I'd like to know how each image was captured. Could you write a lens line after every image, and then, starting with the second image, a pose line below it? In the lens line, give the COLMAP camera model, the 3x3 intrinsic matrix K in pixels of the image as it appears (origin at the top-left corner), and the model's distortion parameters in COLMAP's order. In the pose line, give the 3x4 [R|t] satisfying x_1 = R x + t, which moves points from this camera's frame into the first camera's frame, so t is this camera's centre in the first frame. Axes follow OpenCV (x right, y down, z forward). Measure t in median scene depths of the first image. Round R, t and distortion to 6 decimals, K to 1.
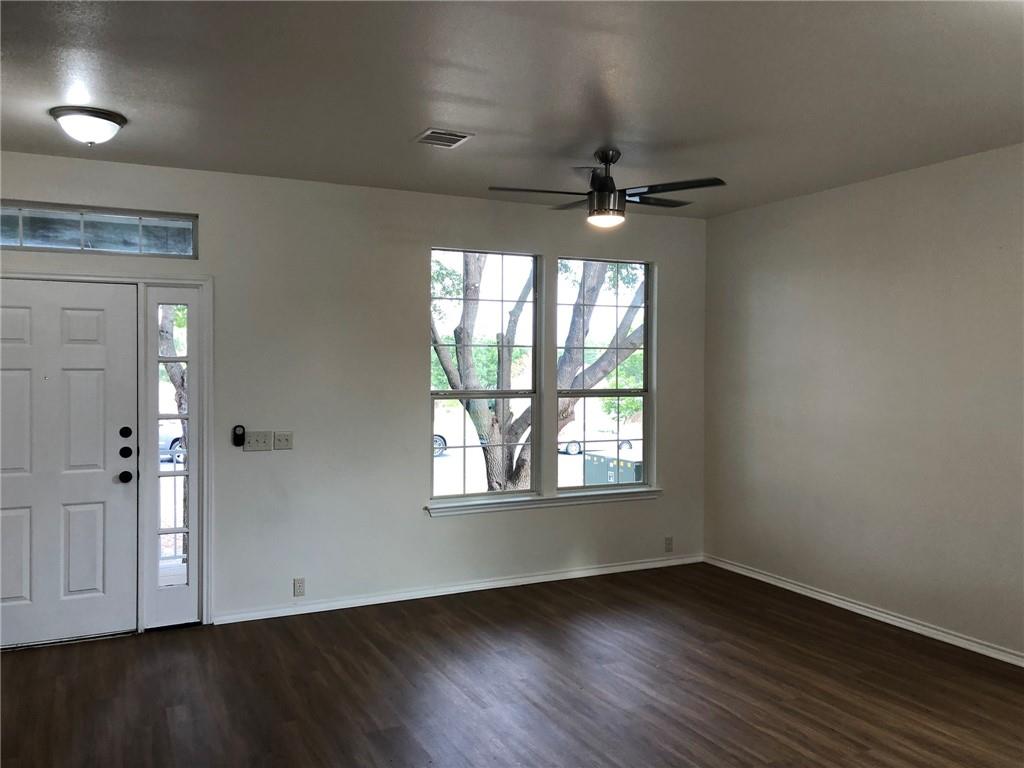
lens RADIAL K [[852.8, 0, 511.0], [0, 852.8, 379.8], [0, 0, 1]] dist [0.041172, -0.032572]
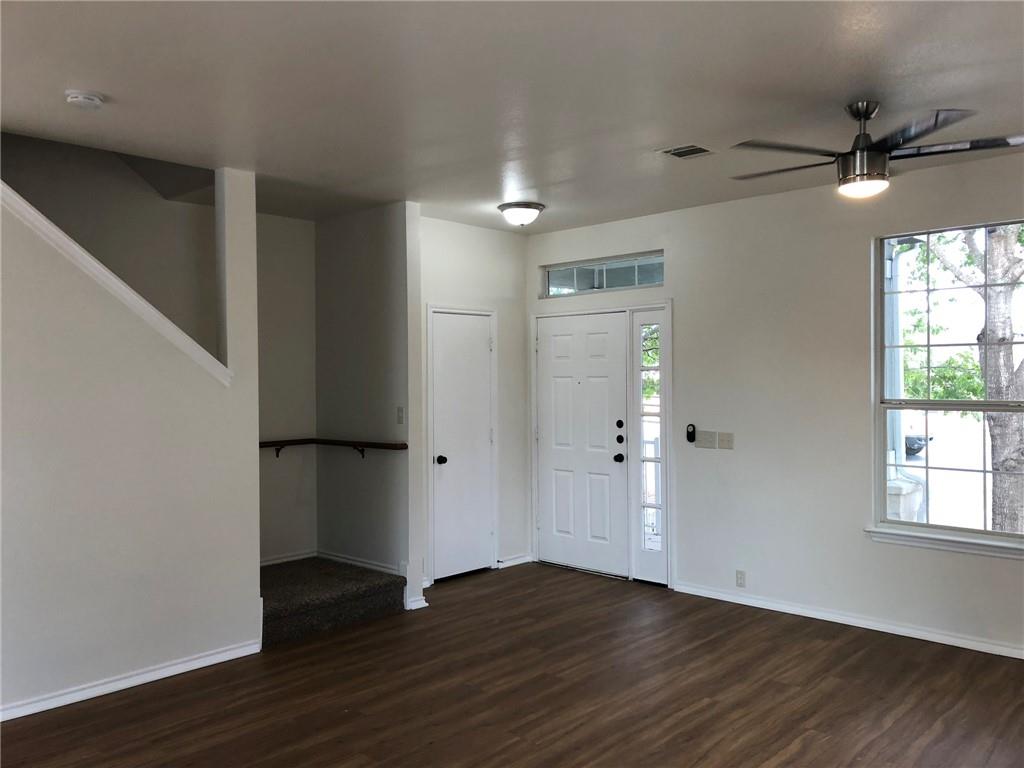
lens RADIAL K [[852.8, 0, 518.5], [0, 852.8, 381.3], [0, 0, 1]] dist [0.041172, -0.032572]
pose [[0.345798, 0.000933, -0.938308, 0.703495], [-0.010631, 0.999939, -0.002924, 0.000865], [0.938249, 0.010986, 0.345787, 0.386635]]
